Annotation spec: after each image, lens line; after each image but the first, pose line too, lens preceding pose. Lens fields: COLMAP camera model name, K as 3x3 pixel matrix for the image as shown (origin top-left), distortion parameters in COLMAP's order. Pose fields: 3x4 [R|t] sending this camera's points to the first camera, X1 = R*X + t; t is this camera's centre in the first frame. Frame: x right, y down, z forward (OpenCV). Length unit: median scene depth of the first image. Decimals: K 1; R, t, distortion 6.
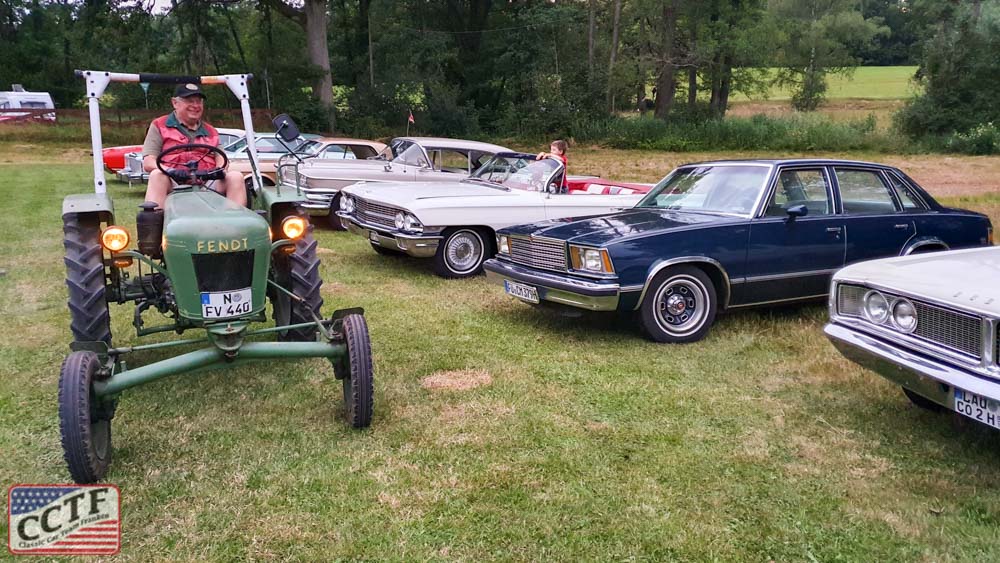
lens RADIAL K [[821.9, 0, 500.0], [0, 821.9, 281.5], [0, 0, 1]] dist [0.037816, -0.006538]
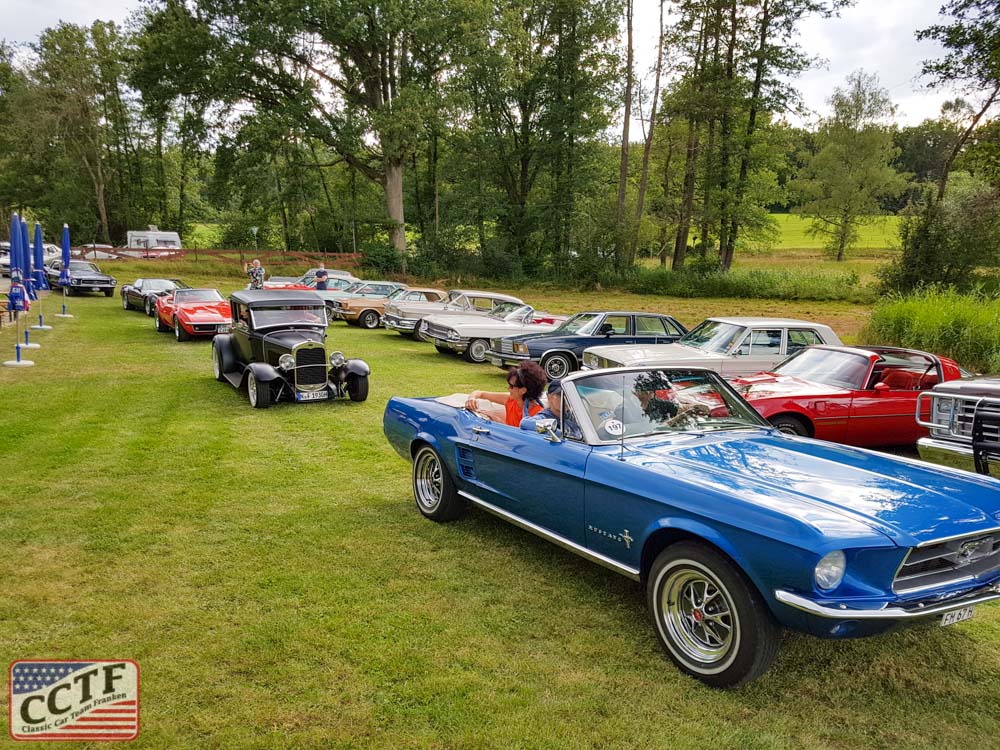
lens RADIAL K [[810.1, 0, 510.4], [0, 810.1, 407.4], [0, 0, 1]] dist [0.153754, -0.248138]
pose [[0.997798, 0.039643, -0.053170, 0.030249], [-0.040143, 0.999159, -0.008373, 0.025134], [0.052794, 0.010489, 0.998550, -0.214196]]
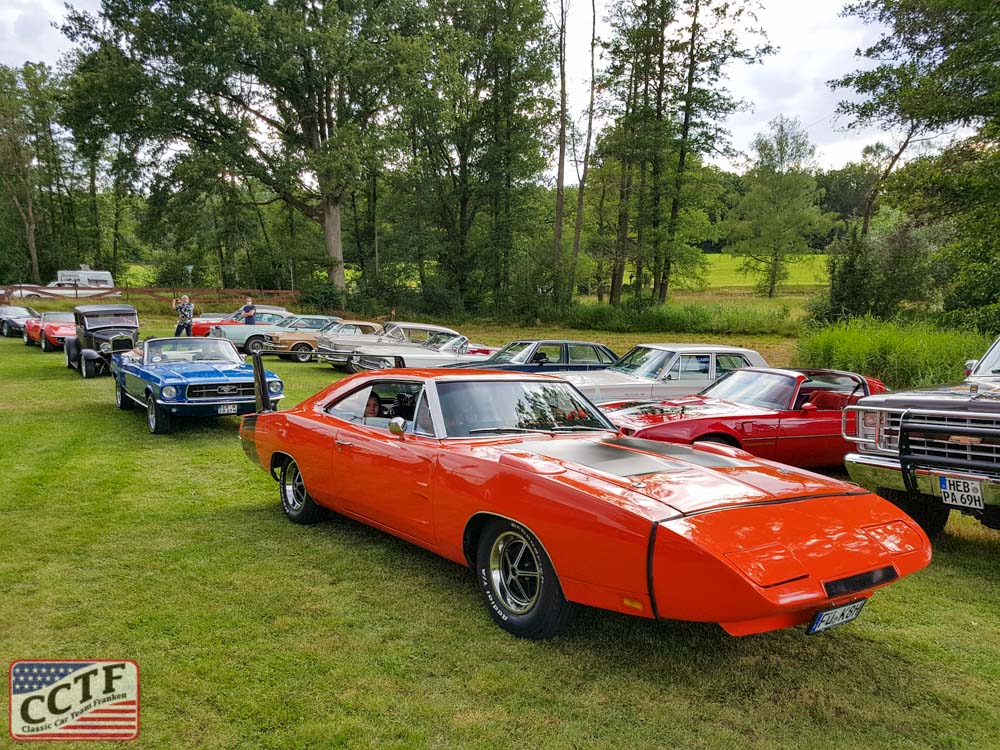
lens RADIAL K [[808.6, 0, 496.5], [0, 808.6, 396.8], [0, 0, 1]] dist [0.145489, -0.224974]
pose [[0.999729, 0.022899, -0.004246, 0.035191], [-0.023137, 0.997350, -0.068982, 0.027786], [0.002655, 0.069062, 0.997609, -0.206022]]
